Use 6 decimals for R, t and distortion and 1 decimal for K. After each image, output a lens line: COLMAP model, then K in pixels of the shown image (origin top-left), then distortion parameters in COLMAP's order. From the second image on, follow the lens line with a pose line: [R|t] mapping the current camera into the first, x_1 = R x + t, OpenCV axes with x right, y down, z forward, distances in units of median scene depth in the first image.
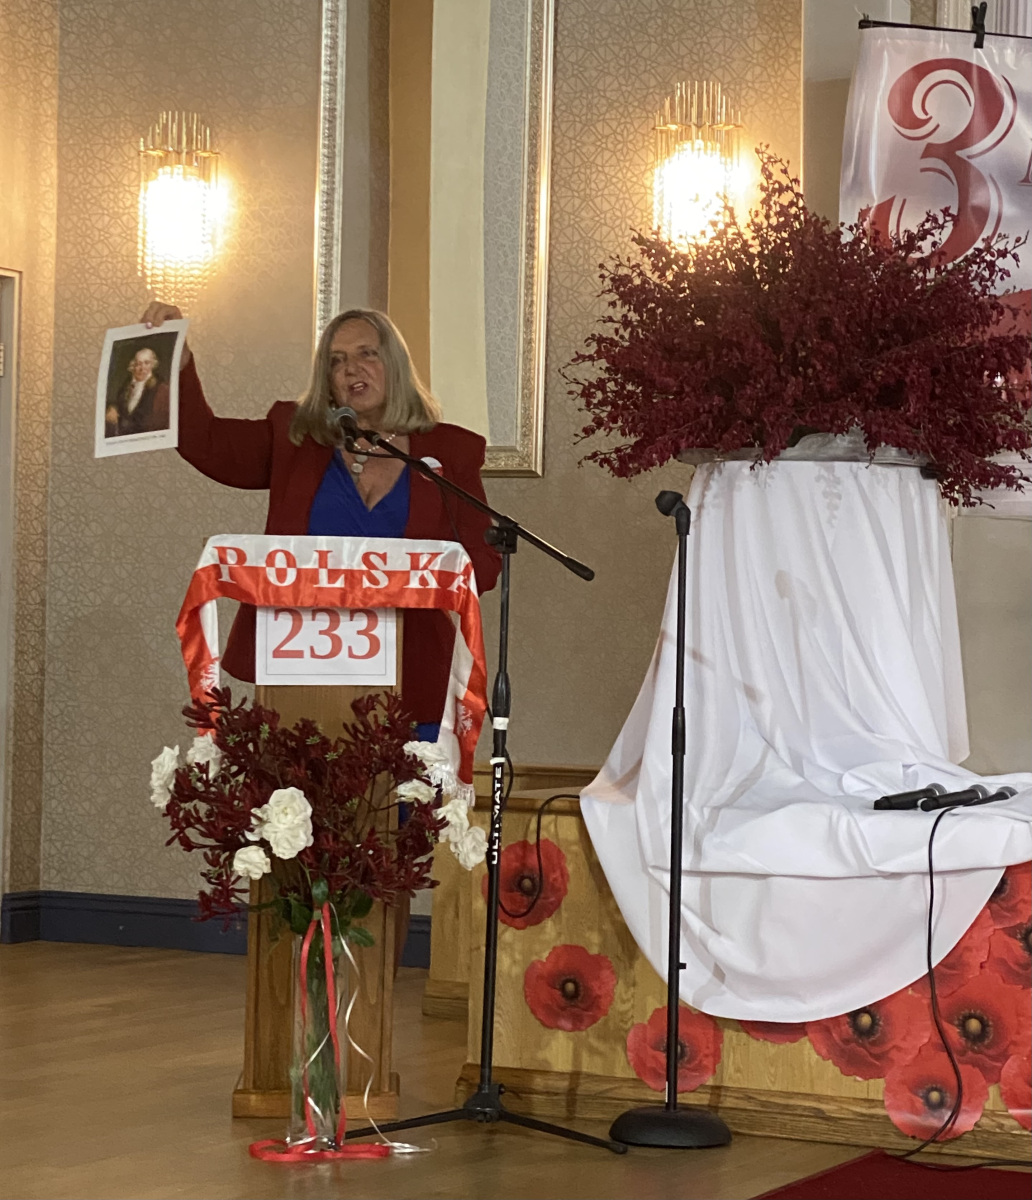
lens RADIAL K [[3372.1, 0, 491.4], [0, 3372.1, 612.7], [0, 0, 1]] dist [0.132495, 0.000000]
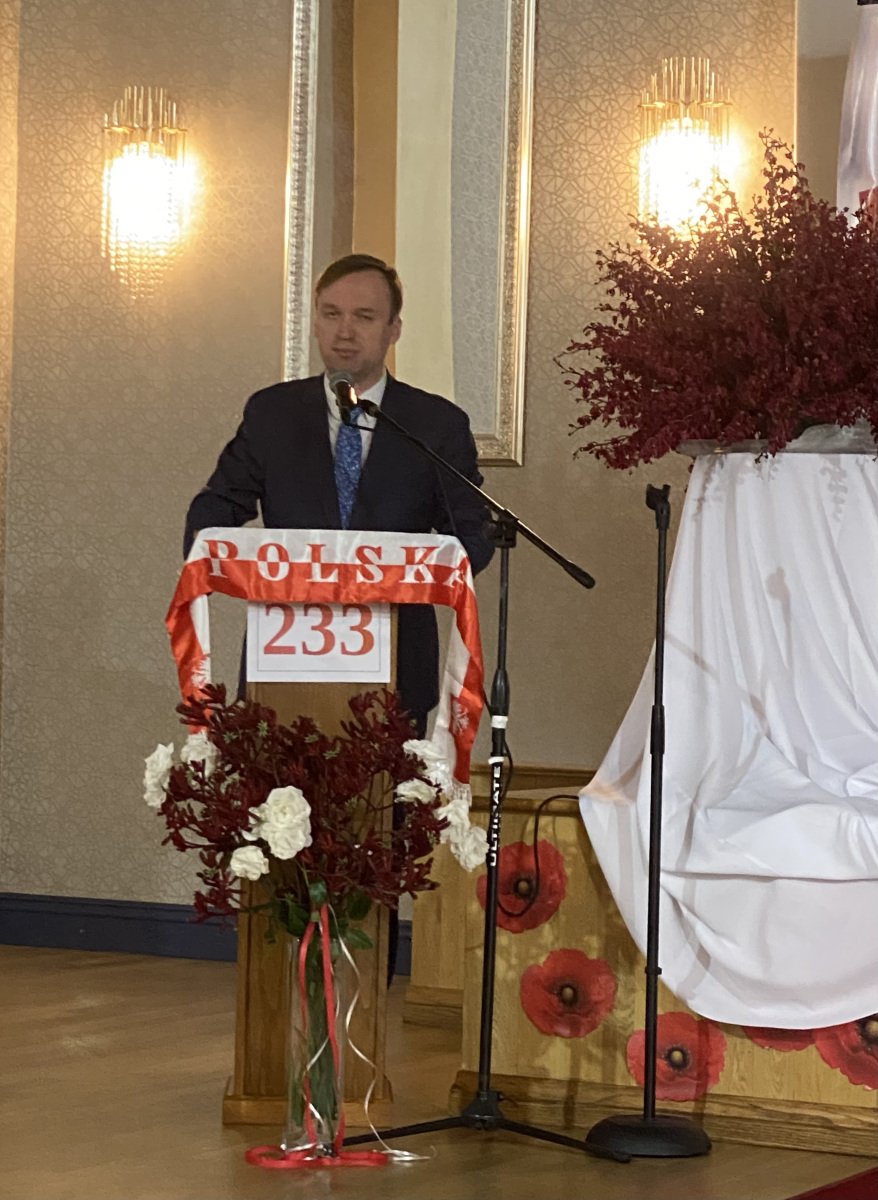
lens RADIAL K [[3604.9, 0, 370.6], [0, 3604.9, 593.7], [0, 0, 1]] dist [0.098246, 0.000000]
pose [[0.999922, 0.002755, -0.012144, -0.020783], [-0.002783, 0.999993, -0.002319, -0.001684], [0.012138, 0.002352, 0.999924, -0.041786]]
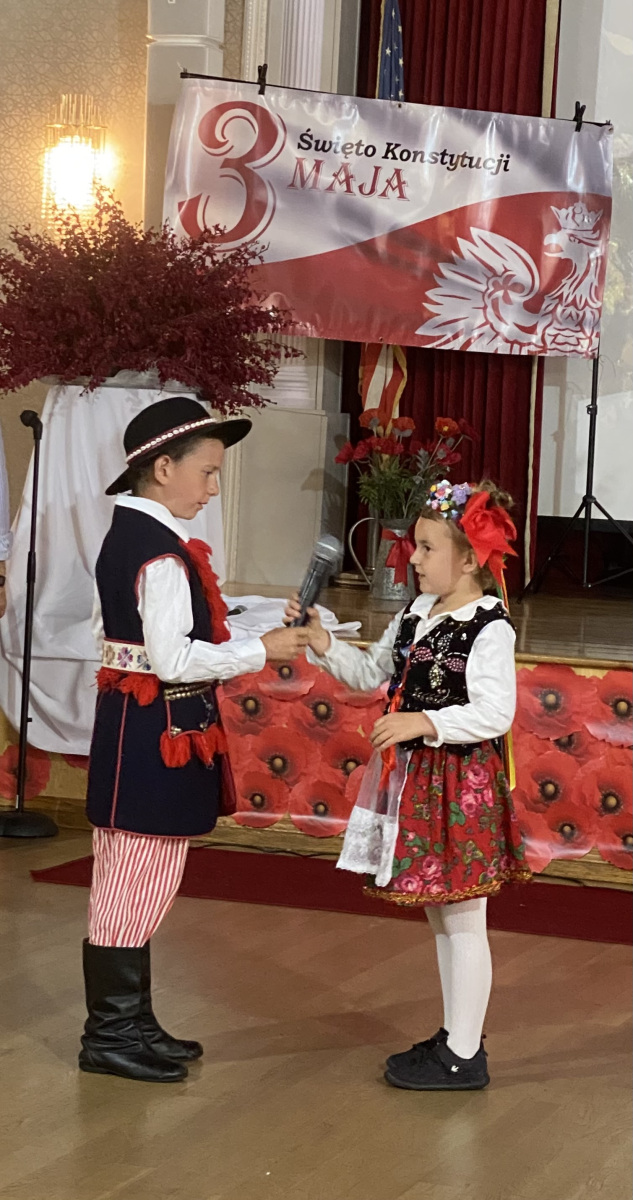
lens RADIAL K [[2972.9, 0, 383.0], [0, 2972.9, 480.1], [0, 0, 1]] dist [0.069591, 0.000000]
pose [[0.990433, 0.025357, 0.135648, 0.029489], [-0.029674, 0.999112, 0.029898, -0.046769], [-0.134770, -0.033637, 0.990306, -0.341950]]
